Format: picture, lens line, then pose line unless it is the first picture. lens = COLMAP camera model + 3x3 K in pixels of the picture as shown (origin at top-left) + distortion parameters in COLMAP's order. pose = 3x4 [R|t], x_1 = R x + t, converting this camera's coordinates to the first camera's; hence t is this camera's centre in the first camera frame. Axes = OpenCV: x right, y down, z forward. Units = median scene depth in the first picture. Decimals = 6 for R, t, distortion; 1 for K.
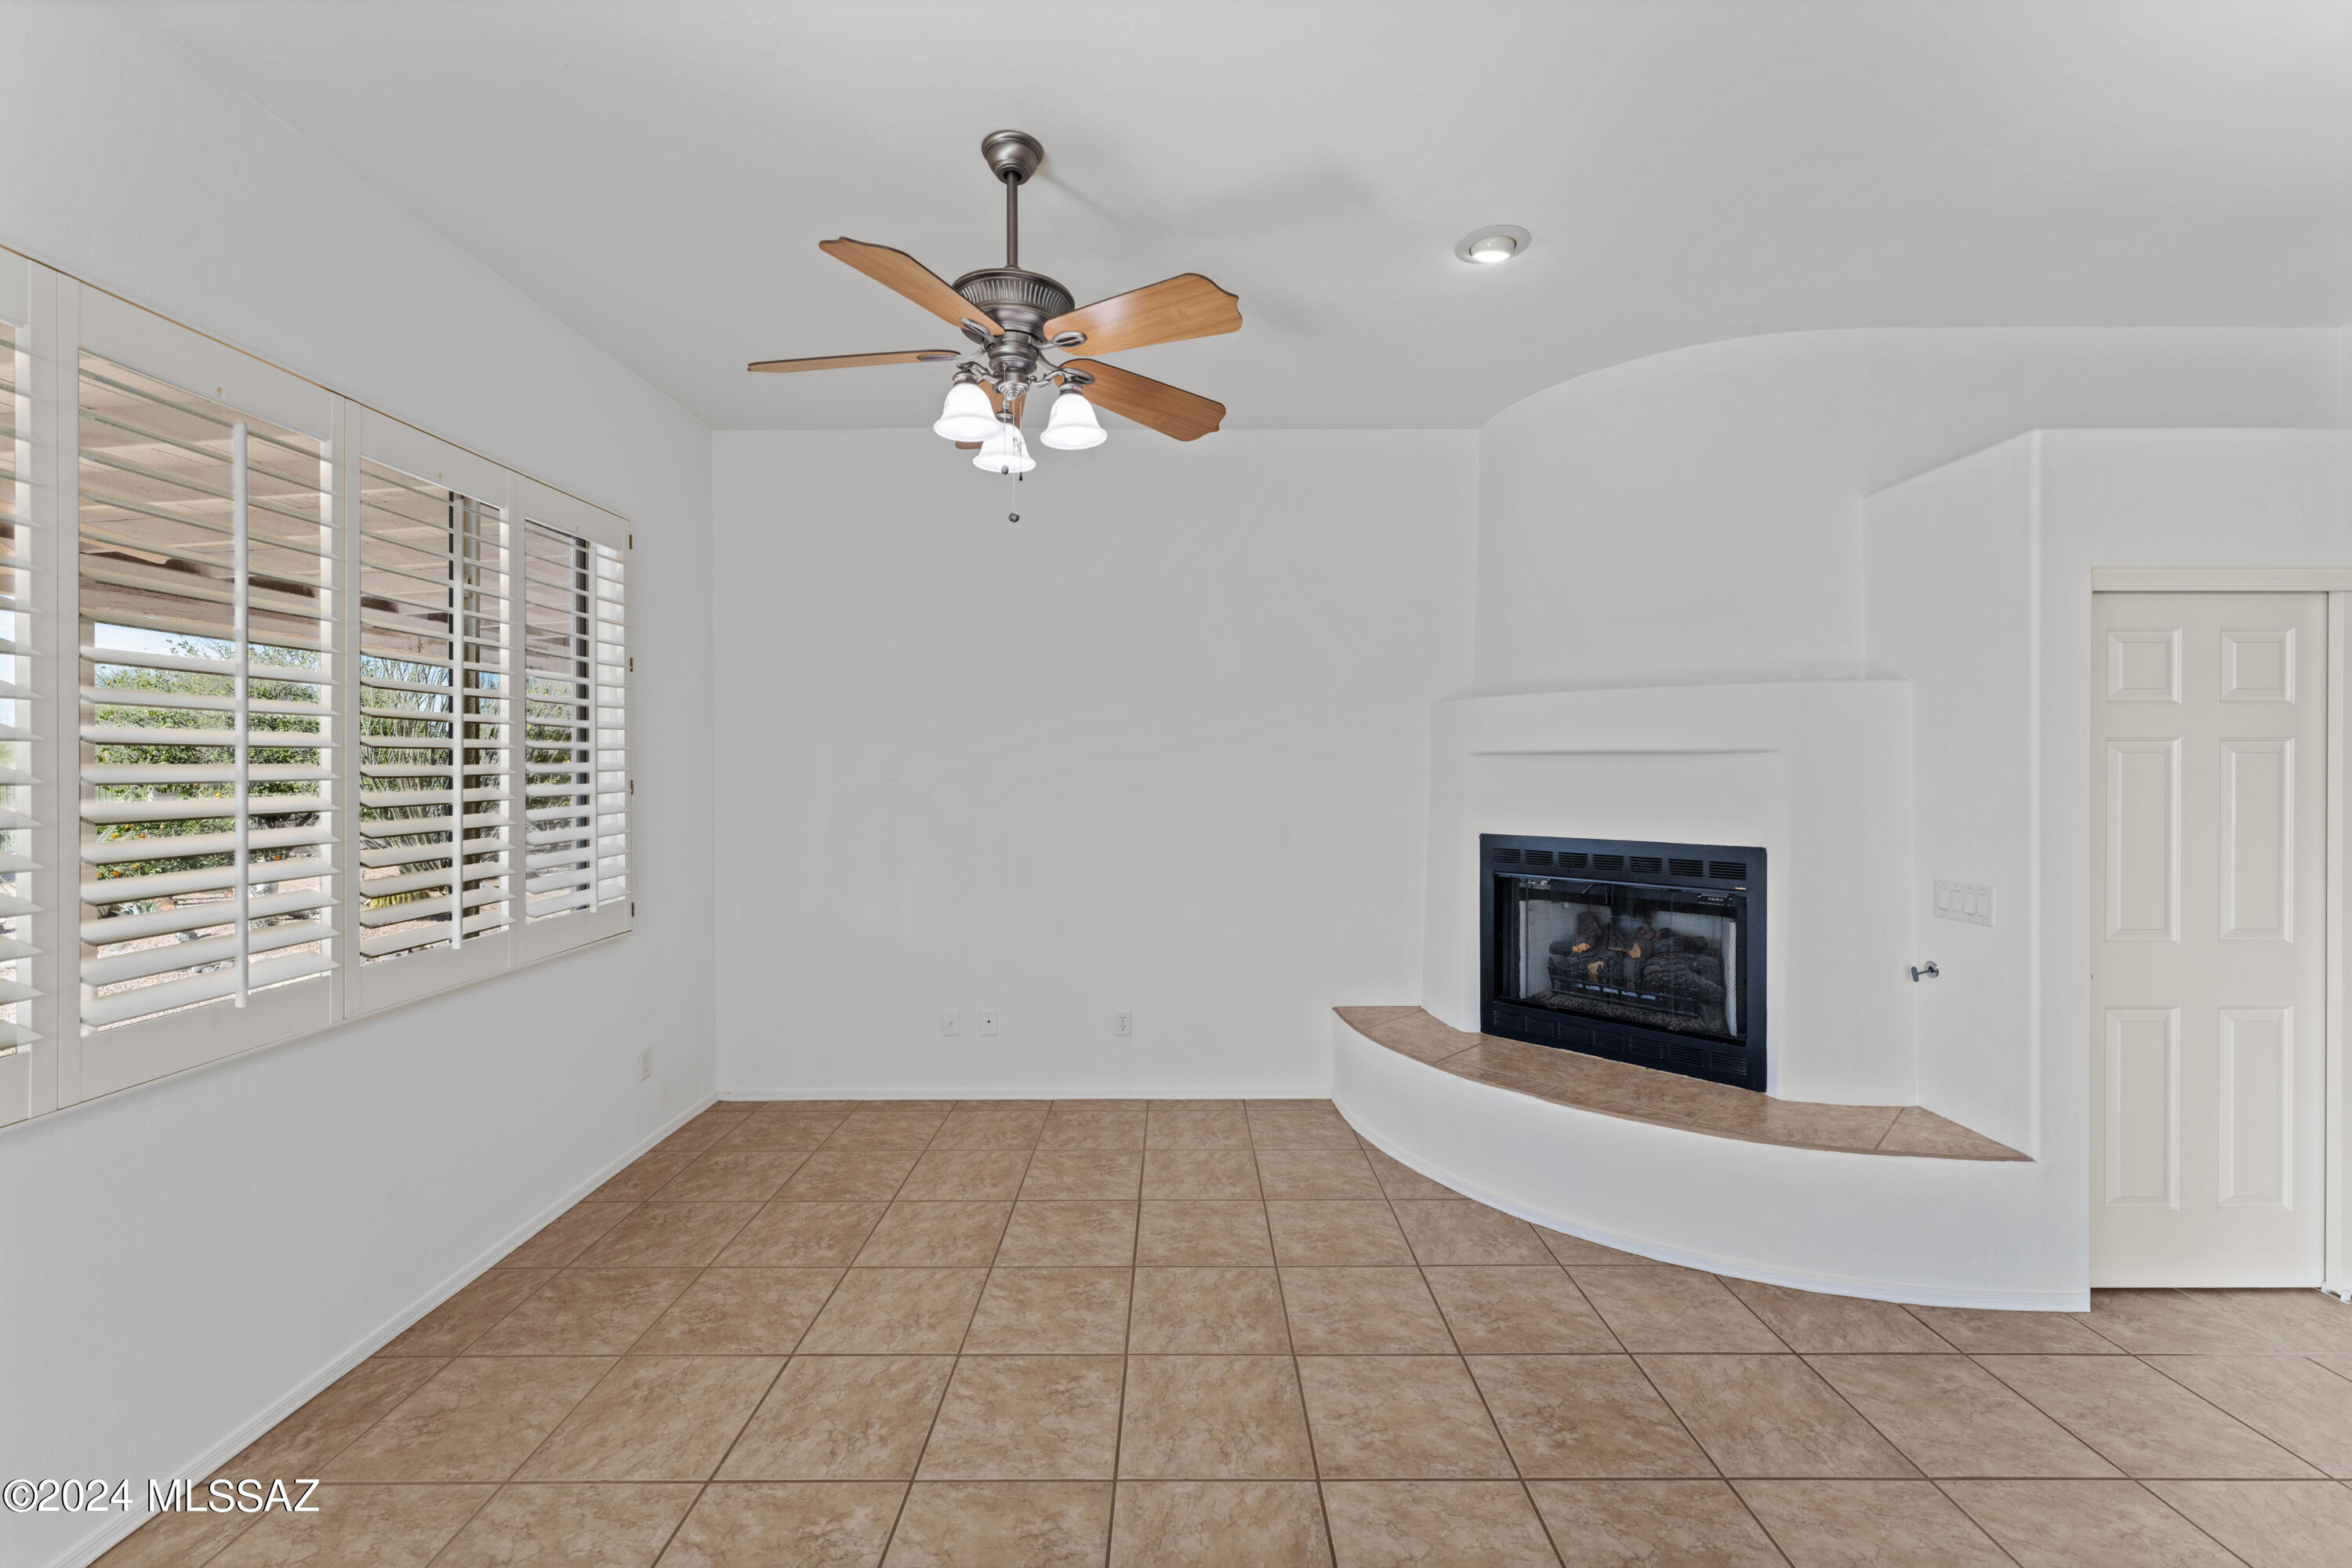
lens RADIAL K [[950.7, 0, 1171.4], [0, 950.7, 771.0], [0, 0, 1]] dist [0.002967, 0.000030]
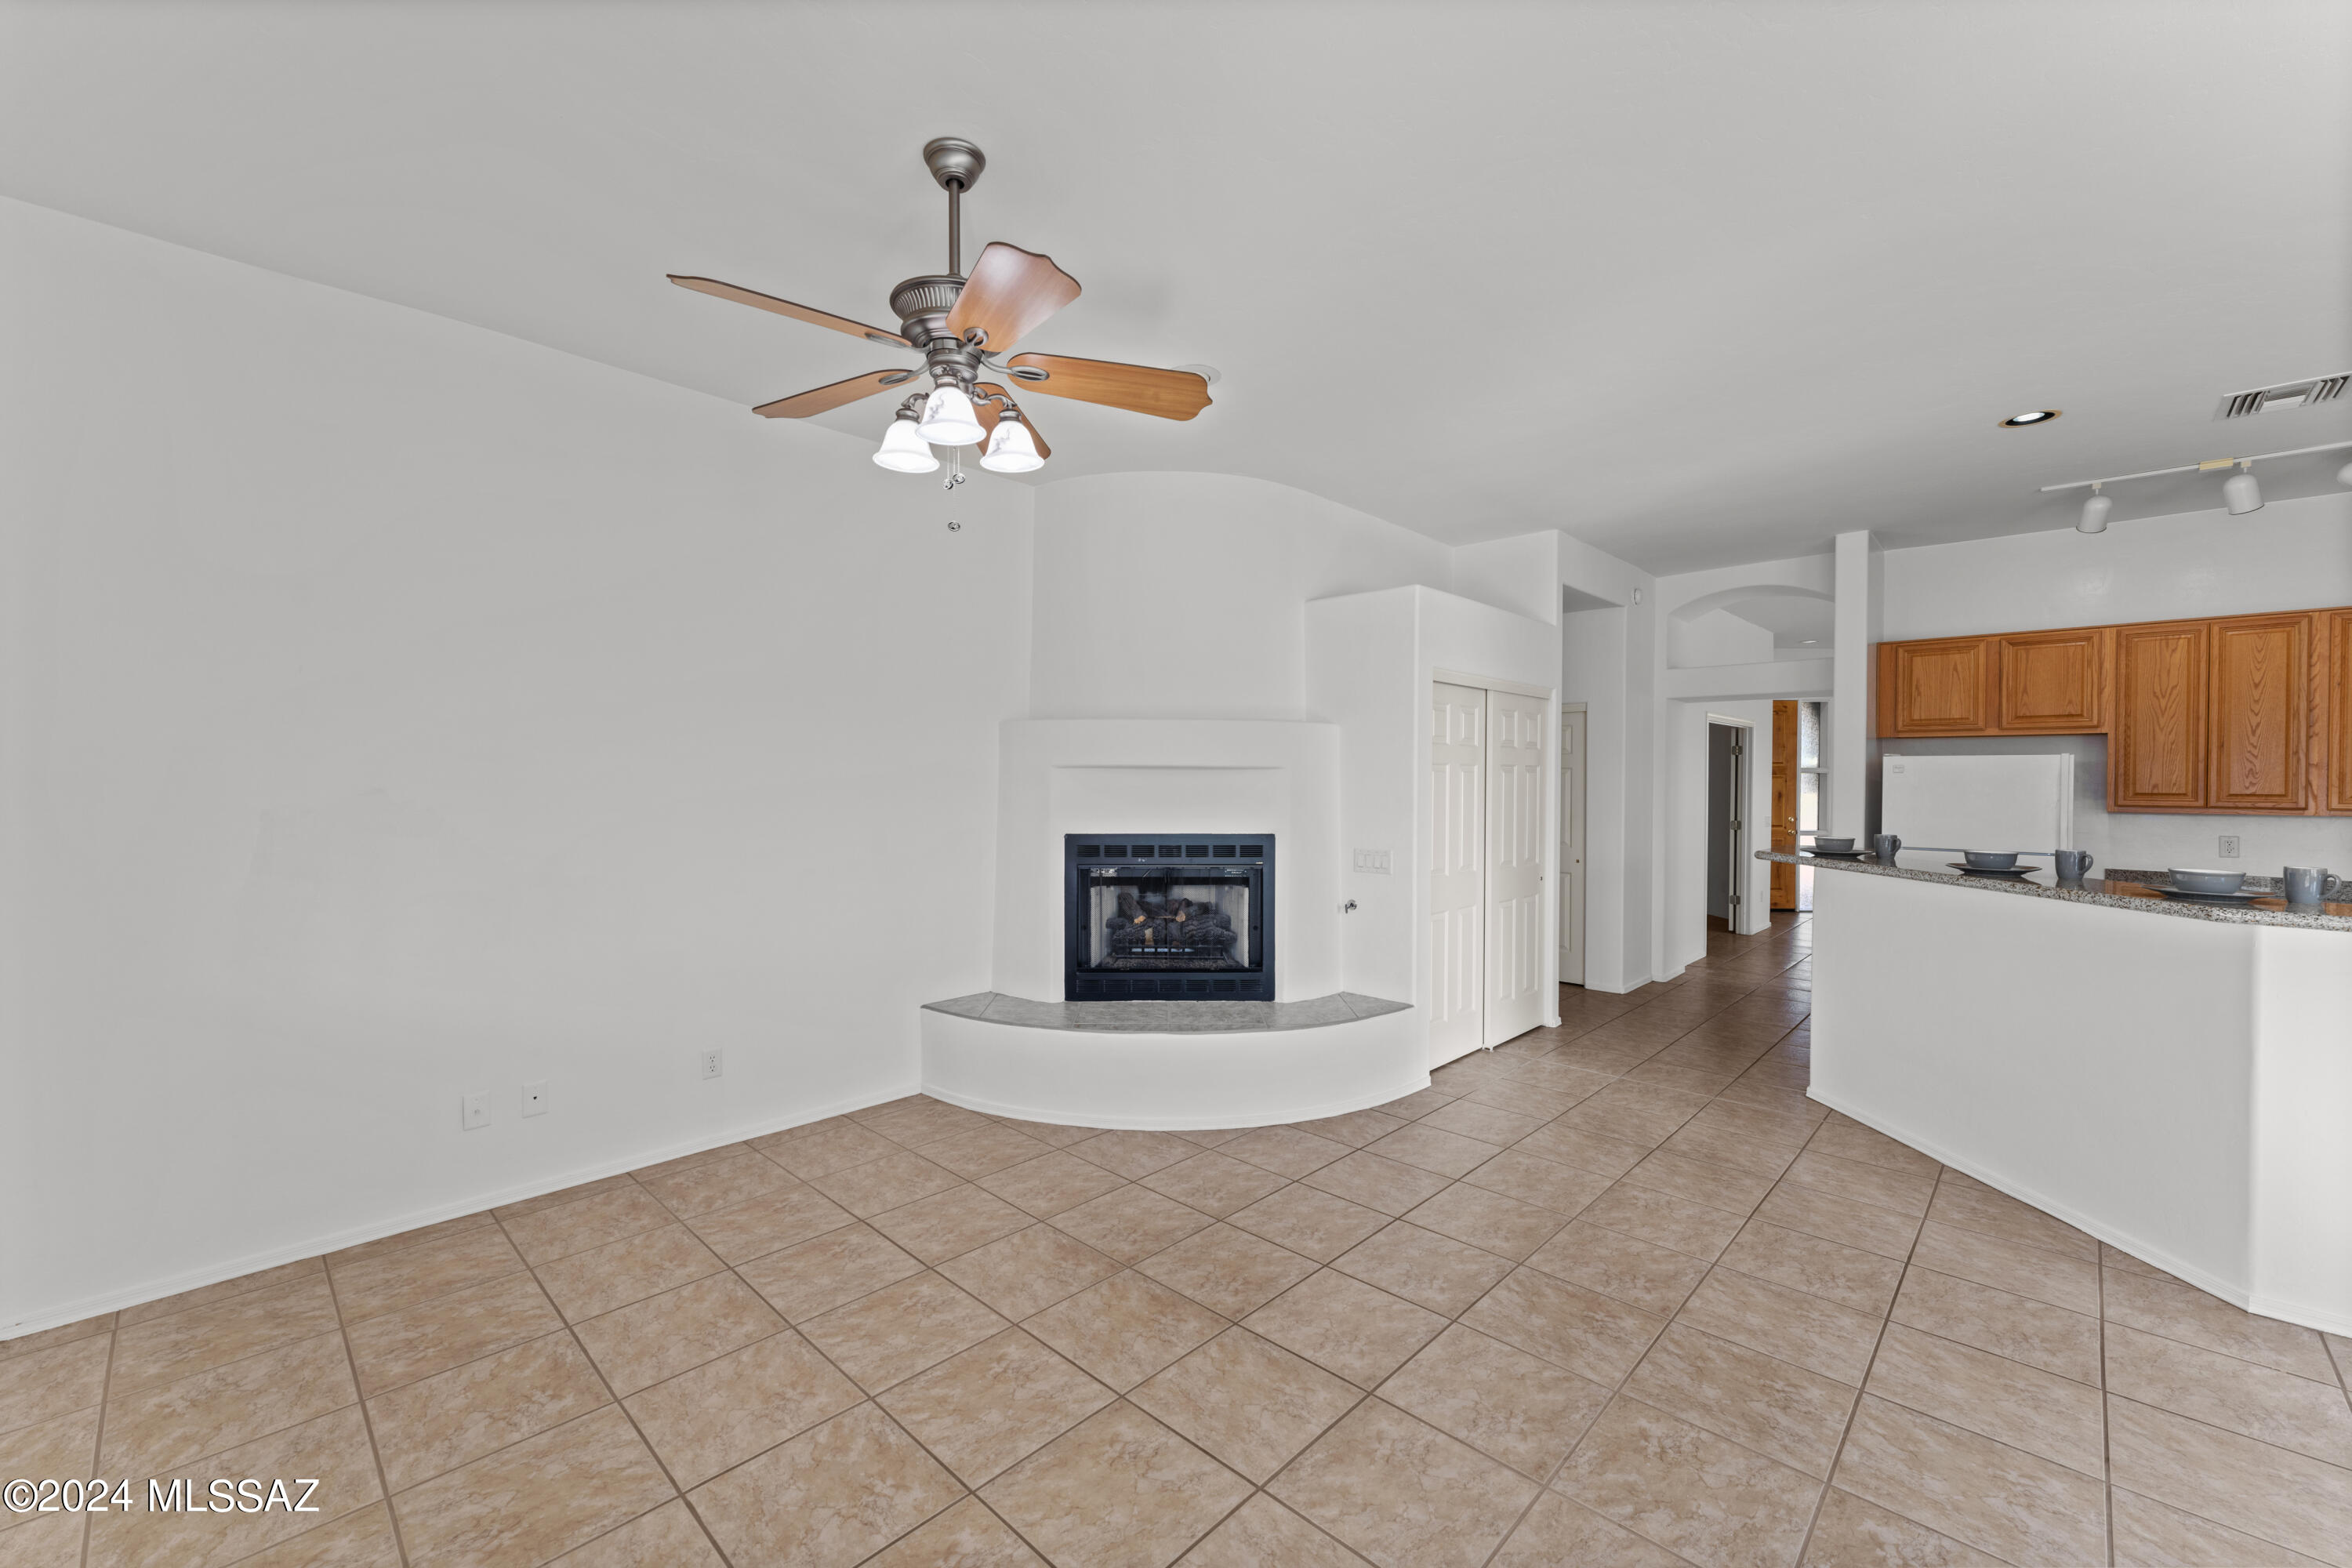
lens RADIAL K [[950.7, 0, 1161.8], [0, 950.7, 786.7], [0, 0, 1]] dist [0.002967, 0.000030]
pose [[0.694204, -0.002176, 0.719775, -0.540045], [-0.001631, 0.999988, 0.004595, 0.001771], [-0.719777, -0.004364, 0.694192, 0.107446]]
